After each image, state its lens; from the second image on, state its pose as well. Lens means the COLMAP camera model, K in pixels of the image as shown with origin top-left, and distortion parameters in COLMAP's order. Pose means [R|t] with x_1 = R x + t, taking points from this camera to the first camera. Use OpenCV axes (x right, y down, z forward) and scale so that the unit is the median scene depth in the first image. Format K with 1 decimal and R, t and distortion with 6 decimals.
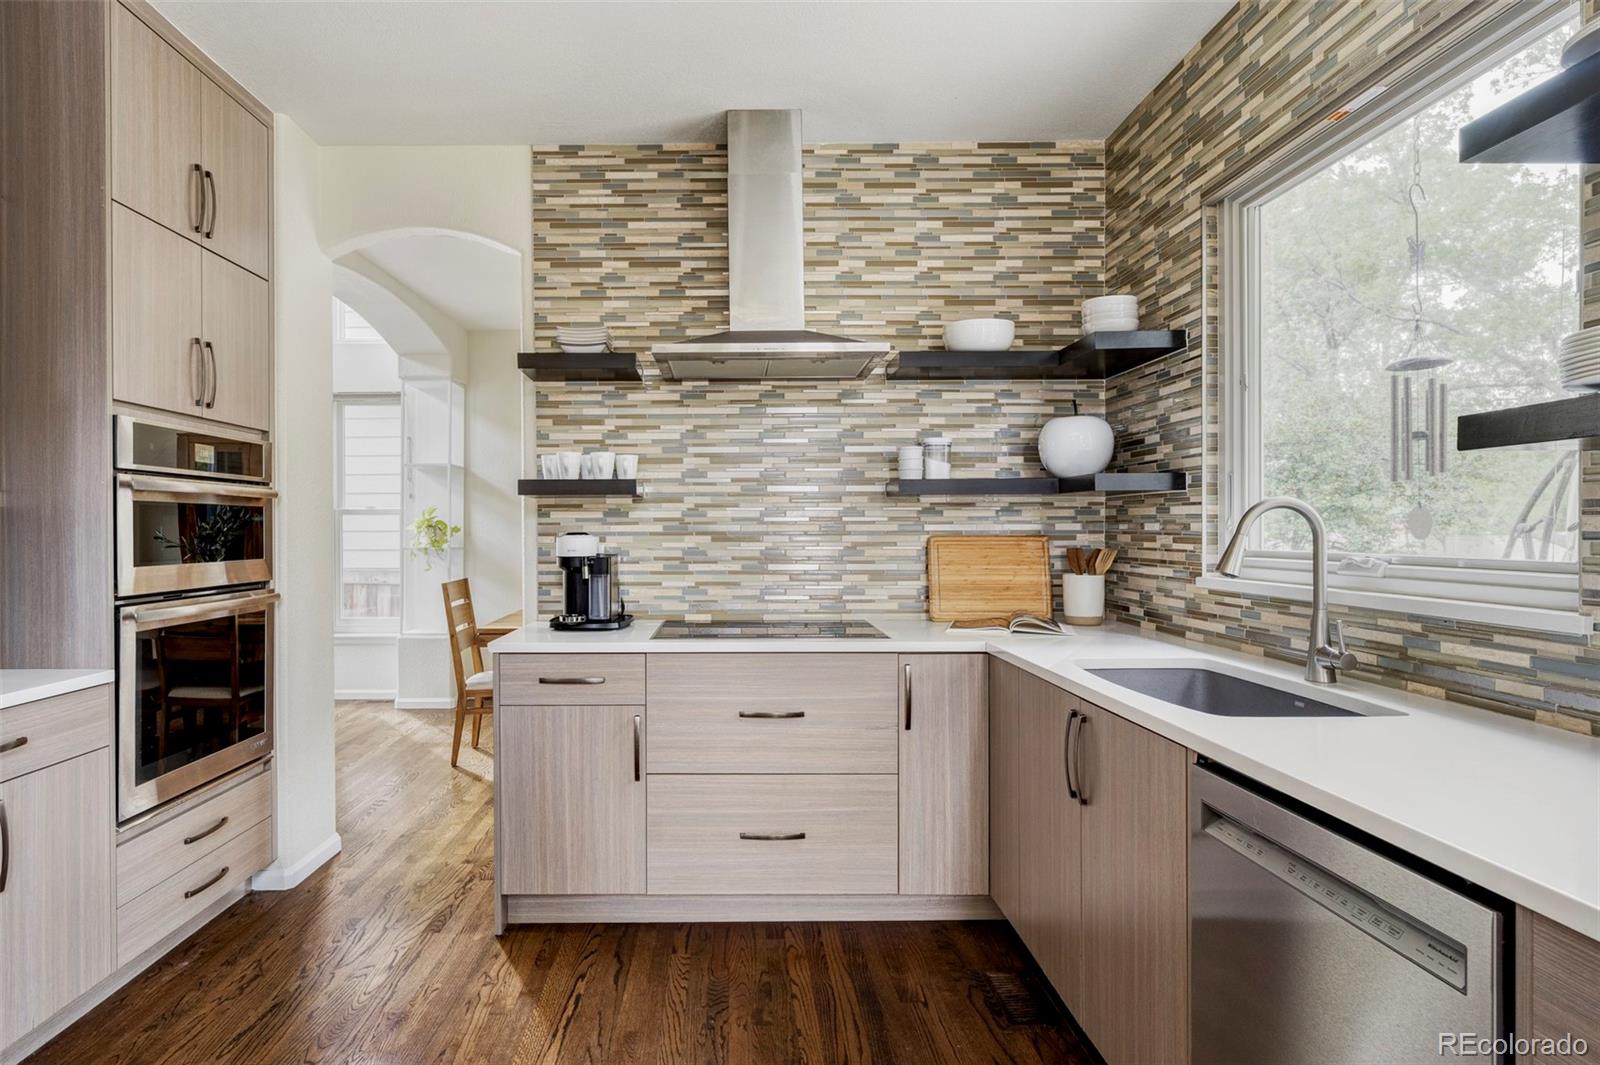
lens RADIAL K [[864.3, 0, 798.9], [0, 864.3, 533.1], [0, 0, 1]] dist [-0.005715, 0.004381]
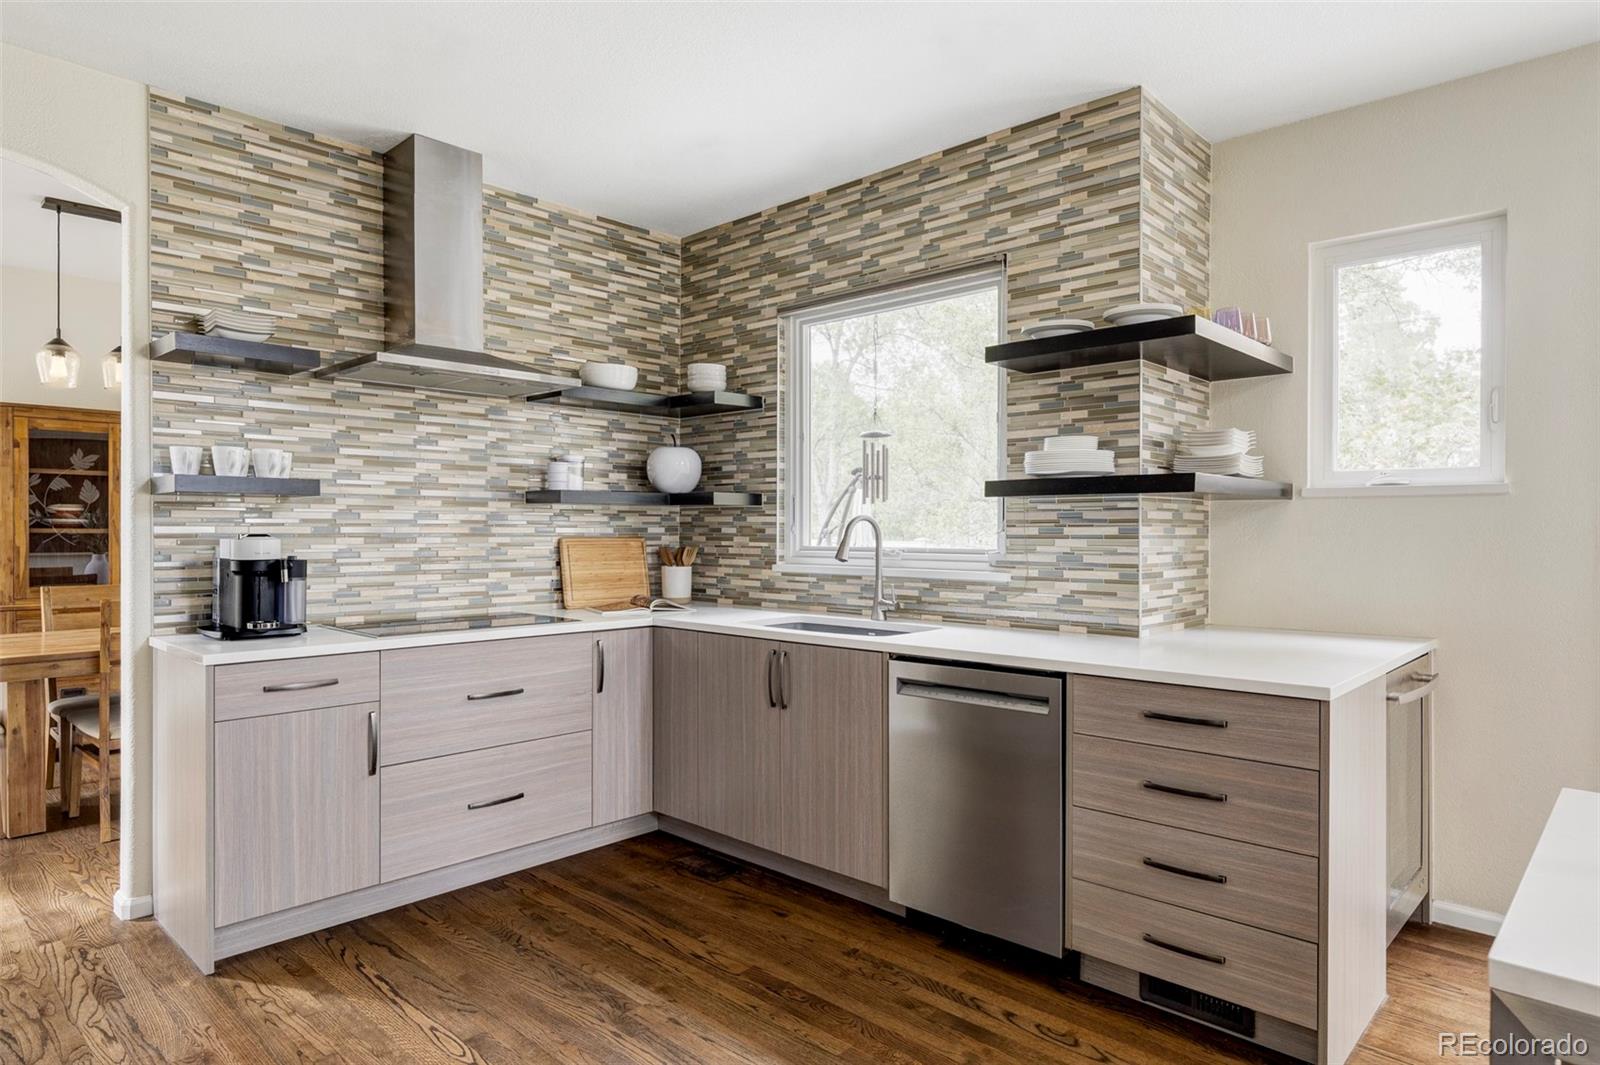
lens RADIAL K [[920.7, 0, 809.9], [0, 920.7, 529.7], [0, 0, 1]] dist [-0.000782, 0.000706]
pose [[0.688736, 0.004556, 0.724998, -0.591602], [-0.000343, 0.999982, -0.005958, 0.000122], [-0.725012, 0.003855, 0.688726, -0.128111]]
